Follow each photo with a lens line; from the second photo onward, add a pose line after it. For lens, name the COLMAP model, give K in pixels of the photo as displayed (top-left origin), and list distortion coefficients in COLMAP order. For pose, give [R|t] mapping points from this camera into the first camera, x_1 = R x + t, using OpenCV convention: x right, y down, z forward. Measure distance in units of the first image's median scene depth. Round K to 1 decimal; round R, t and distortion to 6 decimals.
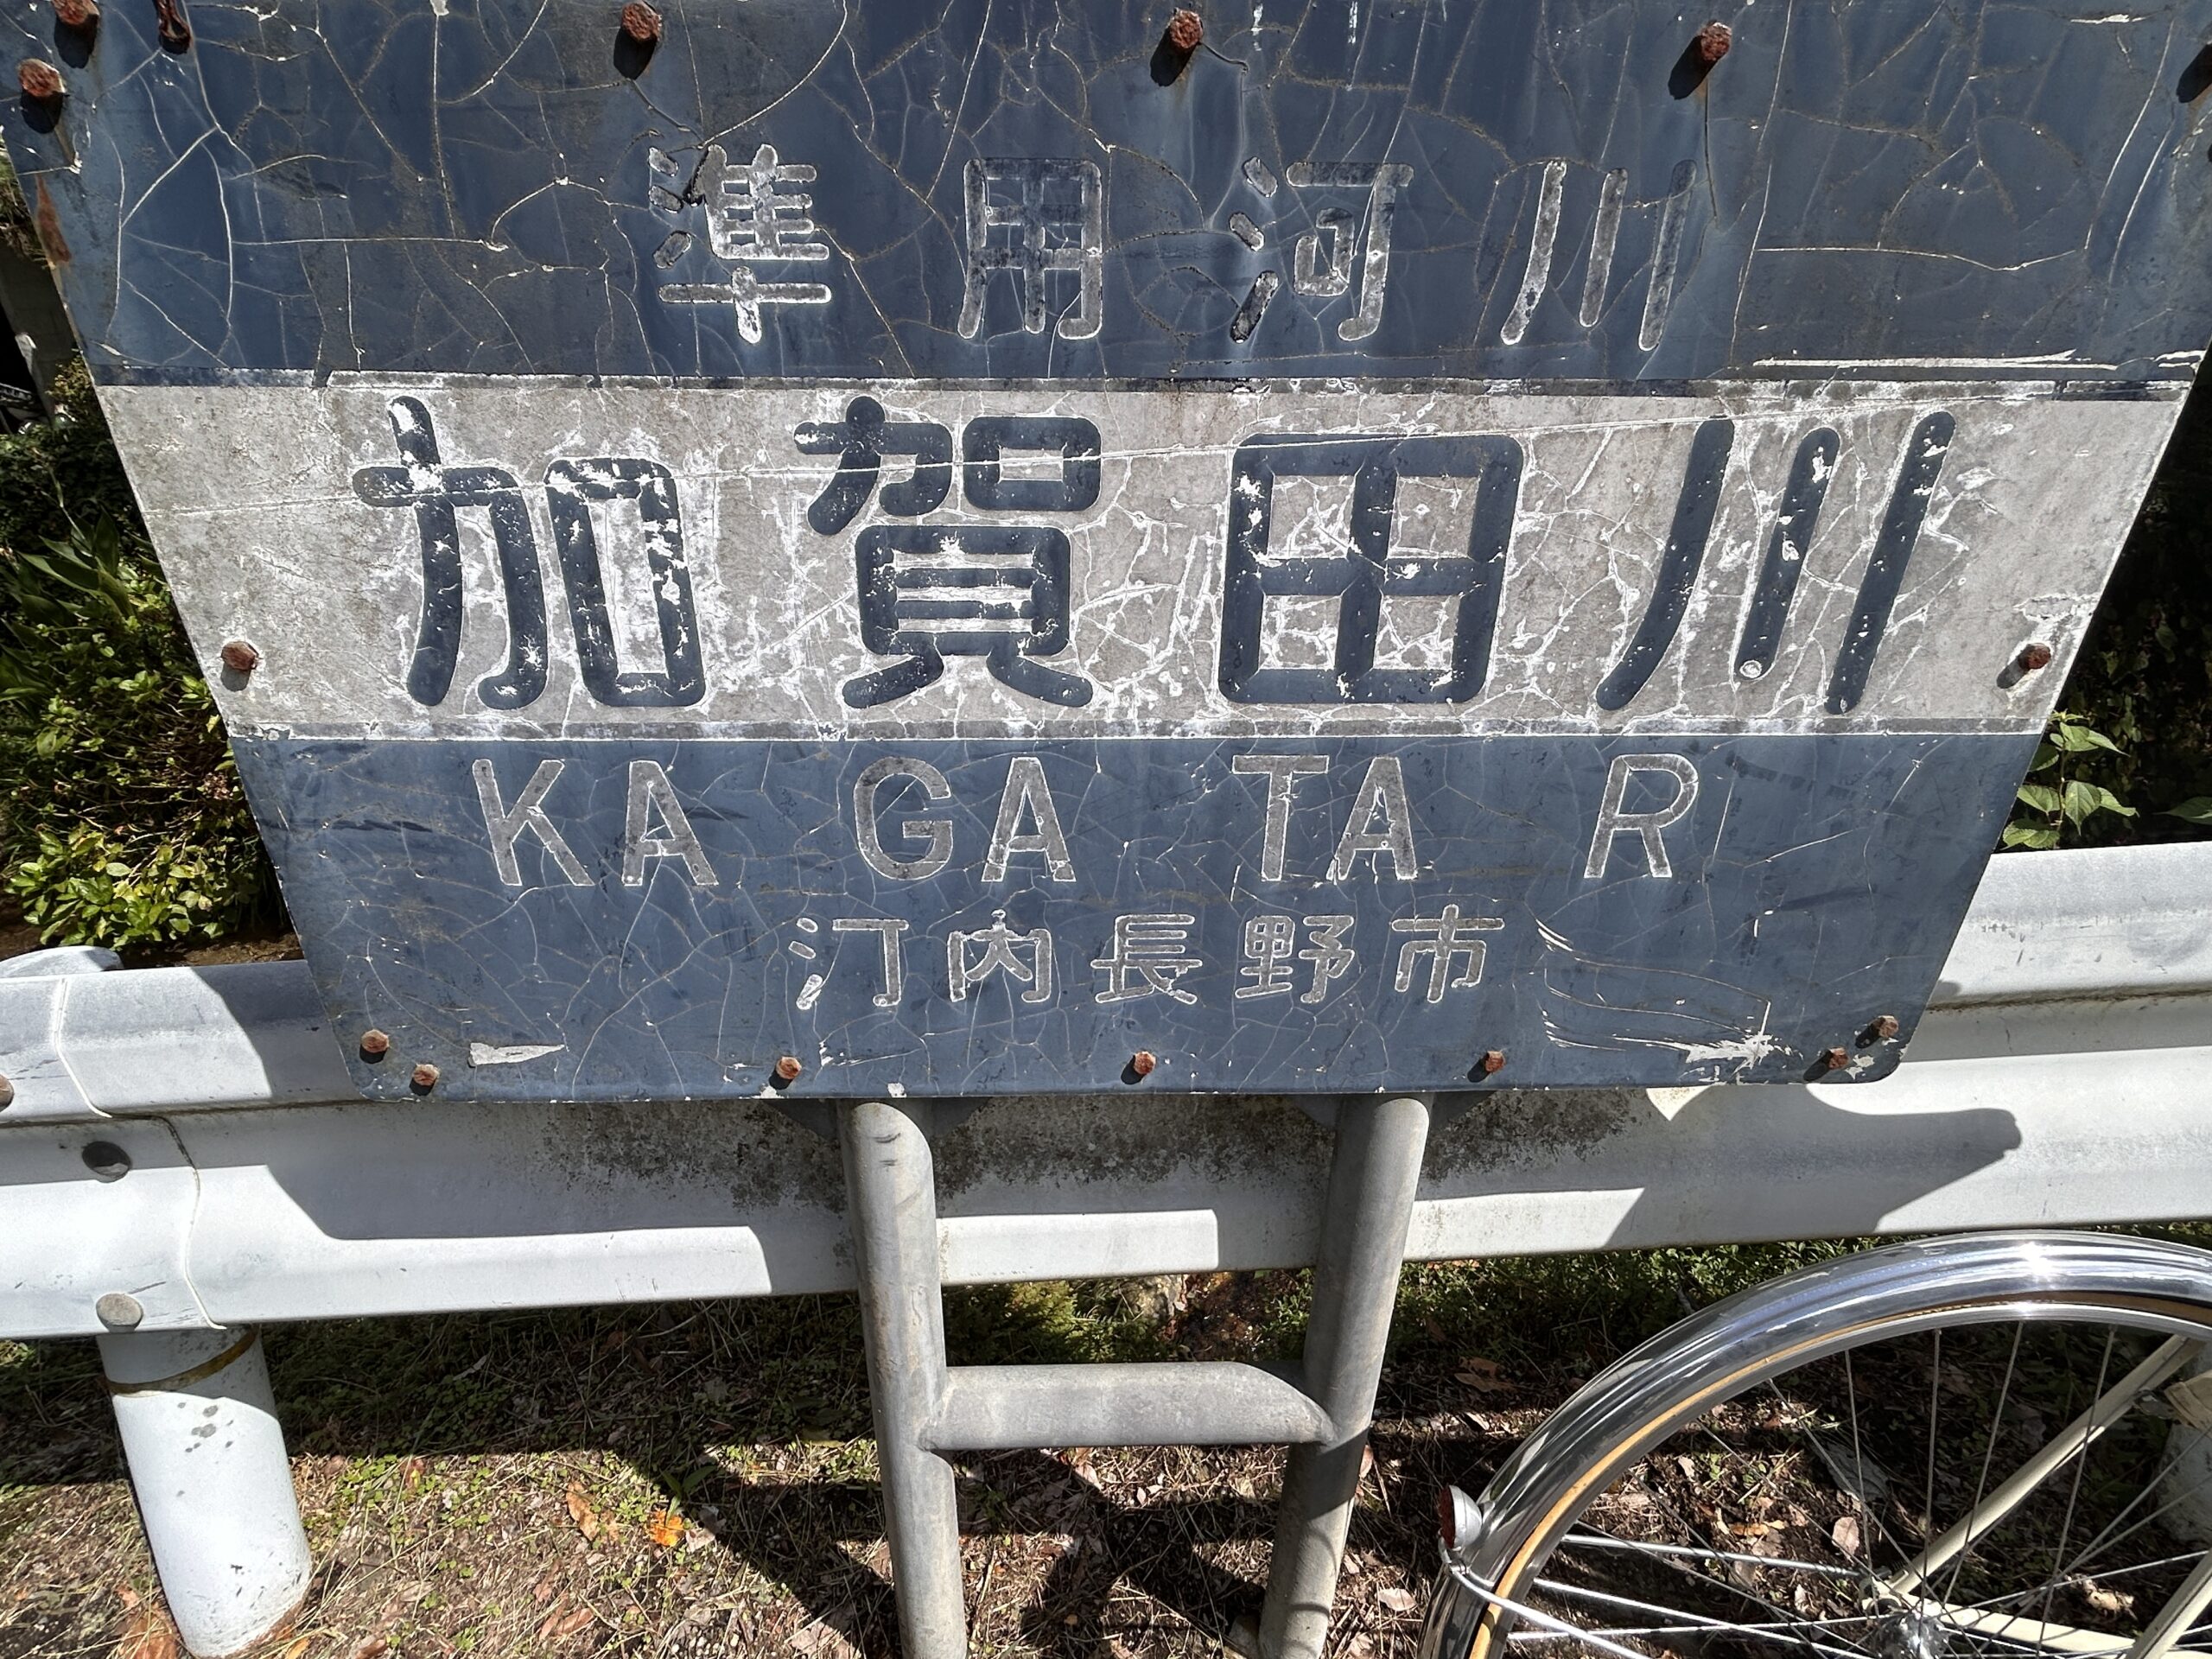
lens RADIAL K [[1179.0, 0, 1104.7], [0, 1179.0, 837.3], [0, 0, 1]] dist [-0.003837, -0.000054]
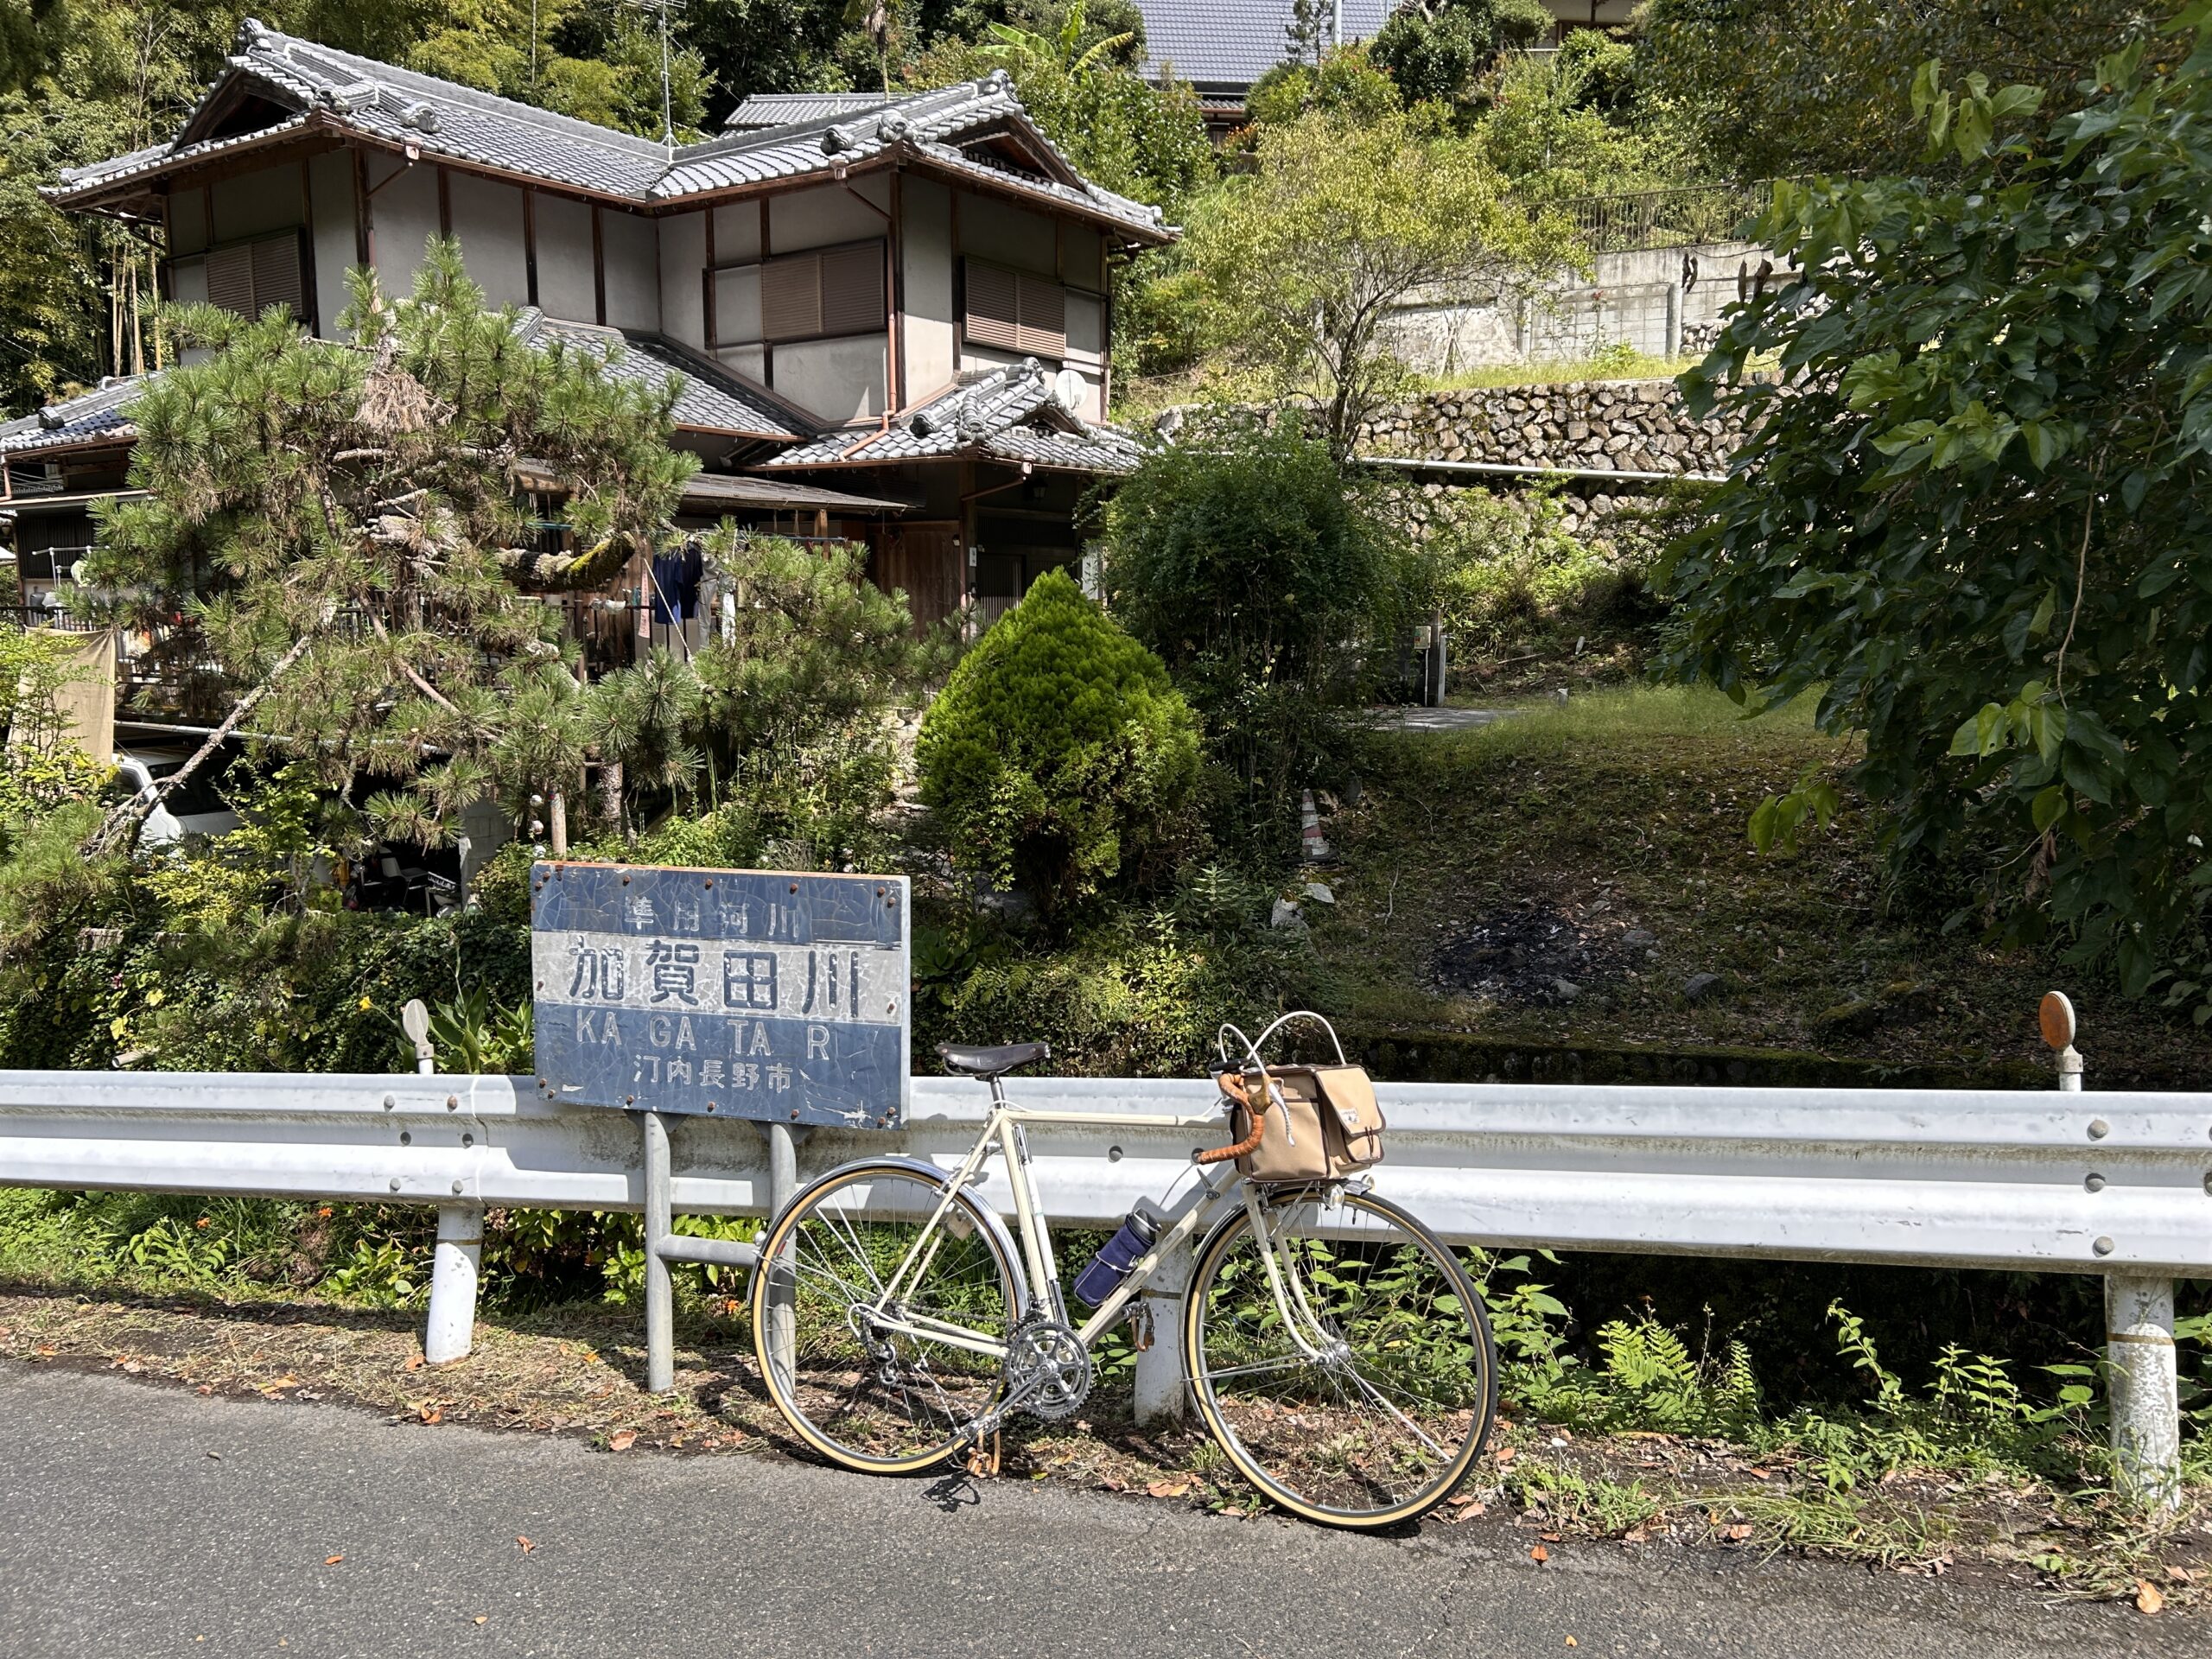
lens RADIAL K [[1677.4, 0, 1106.0], [0, 1677.4, 829.5], [0, 0, 1]] dist [0.067374, -0.066200]
pose [[0.945409, 0.021599, -0.325171, 3.643503], [-0.148126, 0.917253, -0.369738, 1.462193], [0.290278, 0.397720, 0.870378, -4.546070]]
